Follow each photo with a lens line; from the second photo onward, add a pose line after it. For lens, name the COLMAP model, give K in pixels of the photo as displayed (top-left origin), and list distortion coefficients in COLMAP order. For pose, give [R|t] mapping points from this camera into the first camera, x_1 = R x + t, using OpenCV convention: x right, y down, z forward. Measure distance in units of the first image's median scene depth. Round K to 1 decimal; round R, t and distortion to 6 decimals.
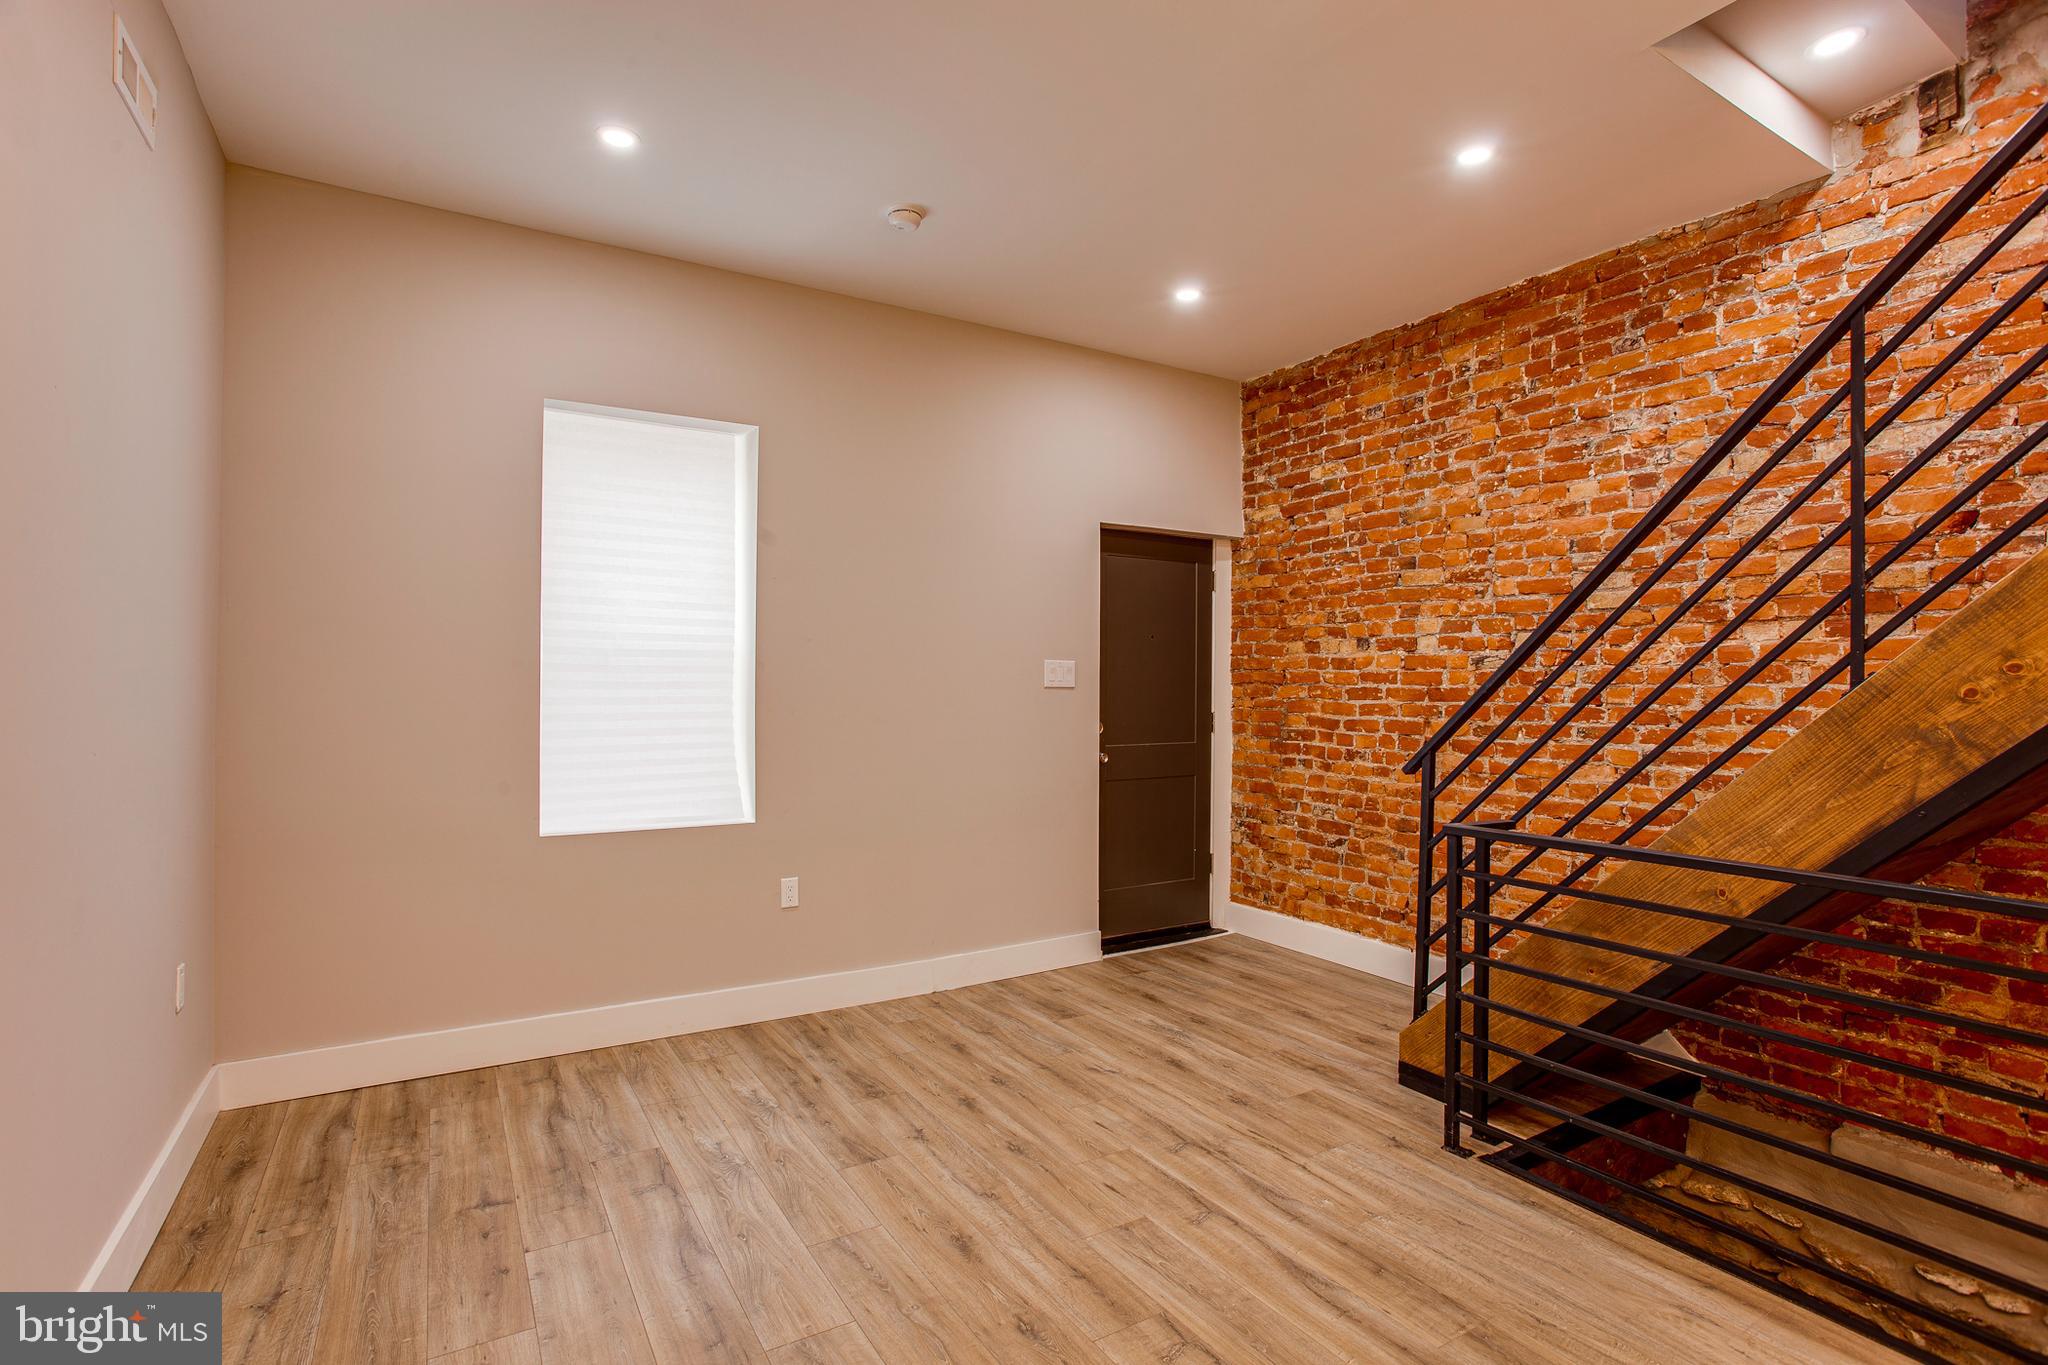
lens RADIAL K [[985.9, 0, 1017.6], [0, 985.9, 681.2], [0, 0, 1]] dist [-0.061559, 0.031944]
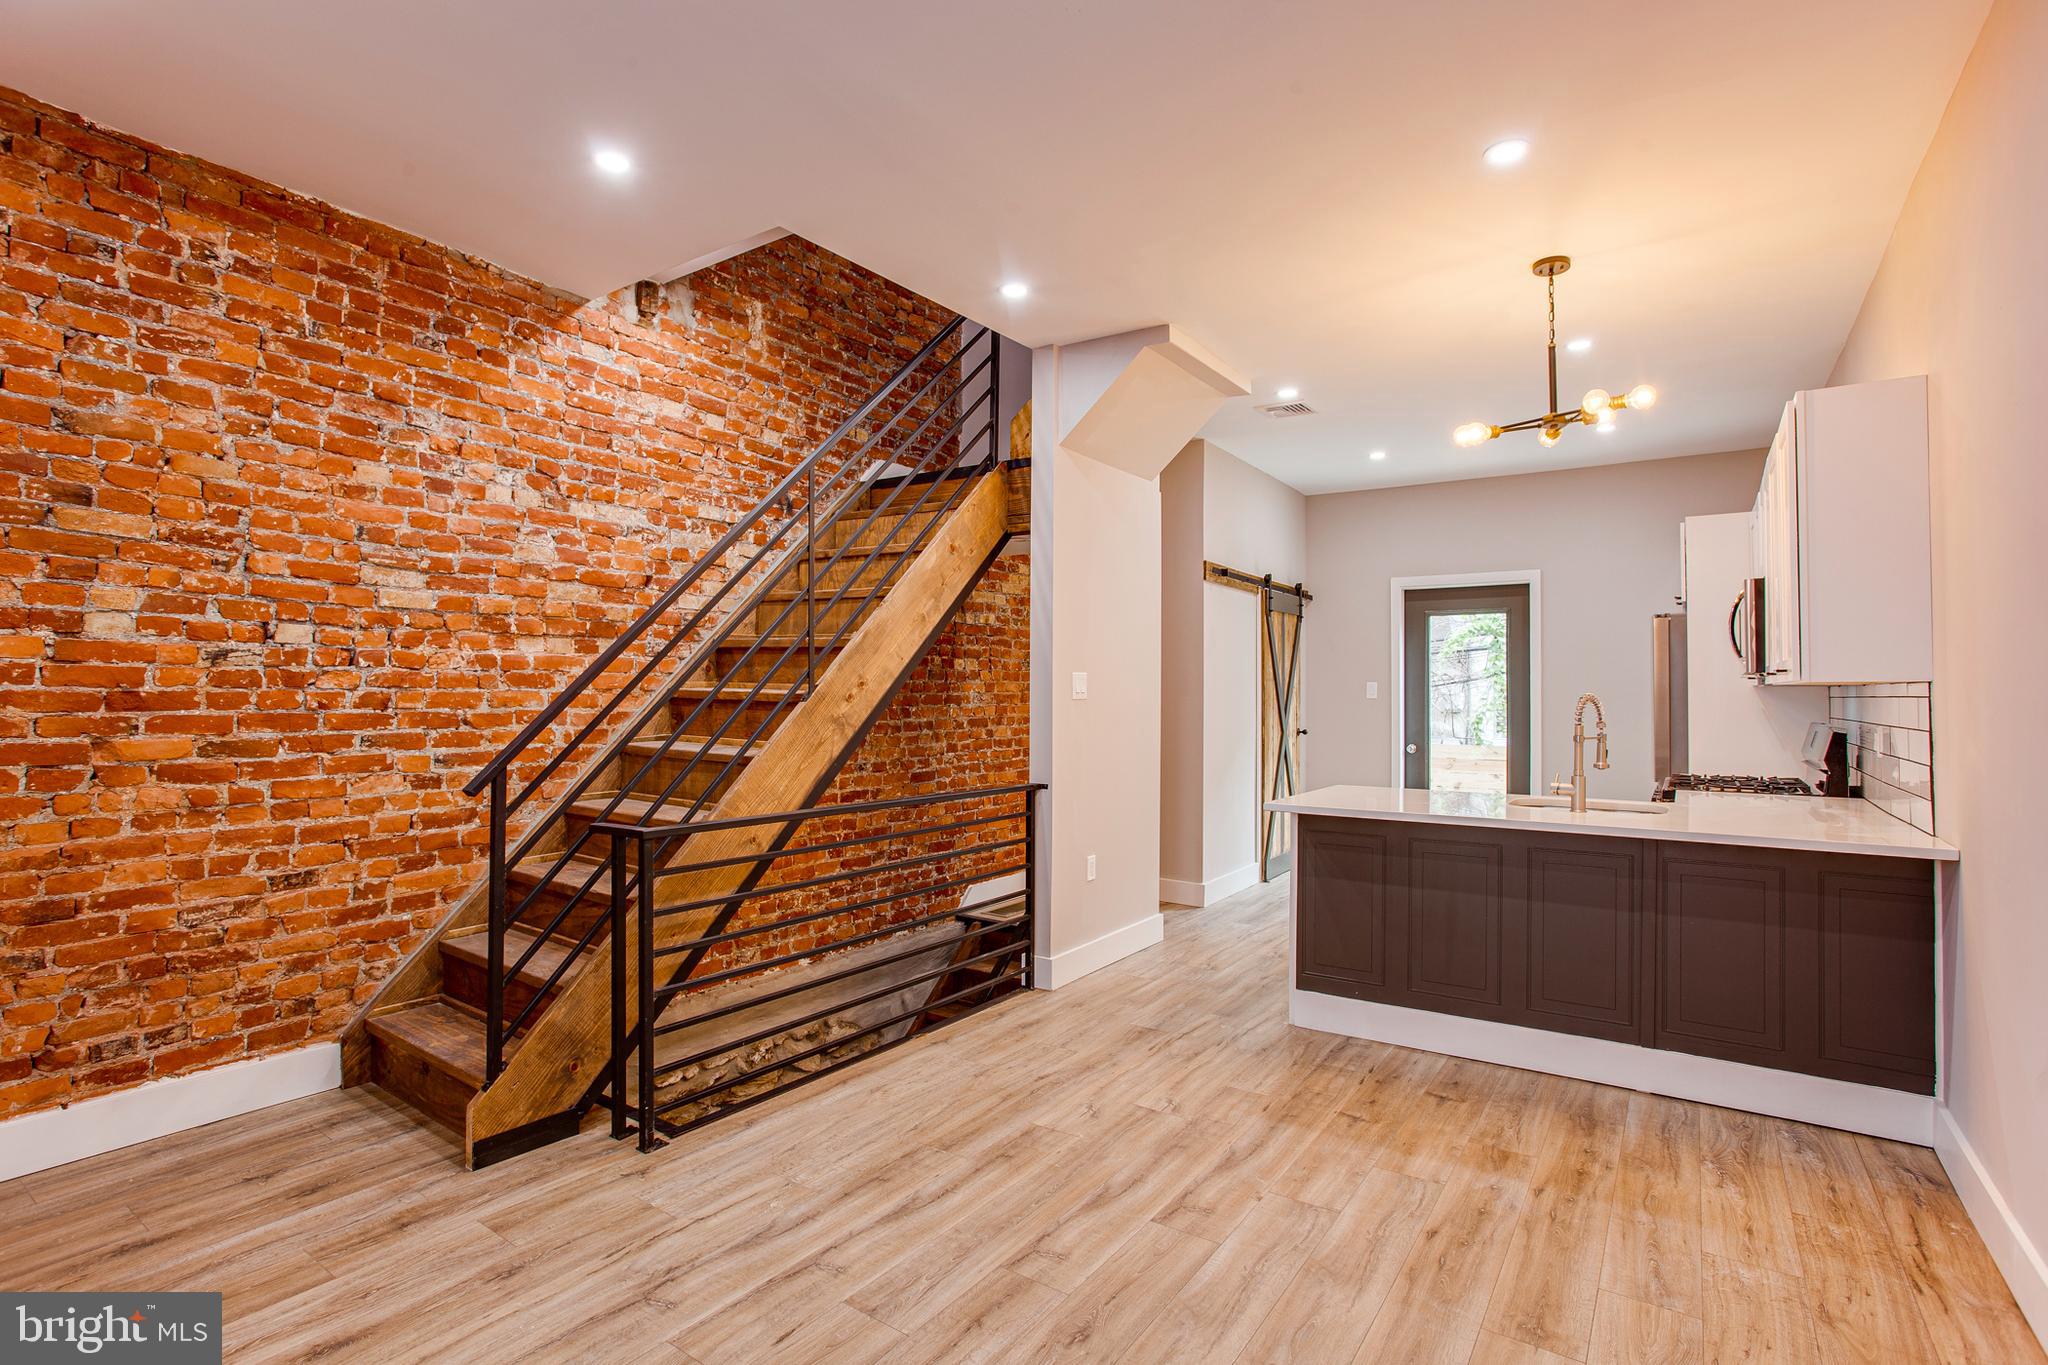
lens RADIAL K [[985.9, 0, 1017.6], [0, 985.9, 681.2], [0, 0, 1]] dist [-0.061559, 0.031944]
pose [[-0.402317, 0.006376, 0.915478, -0.482890], [-0.012547, 0.999843, -0.012478, 0.000625], [-0.915414, -0.016506, -0.402174, 0.800744]]
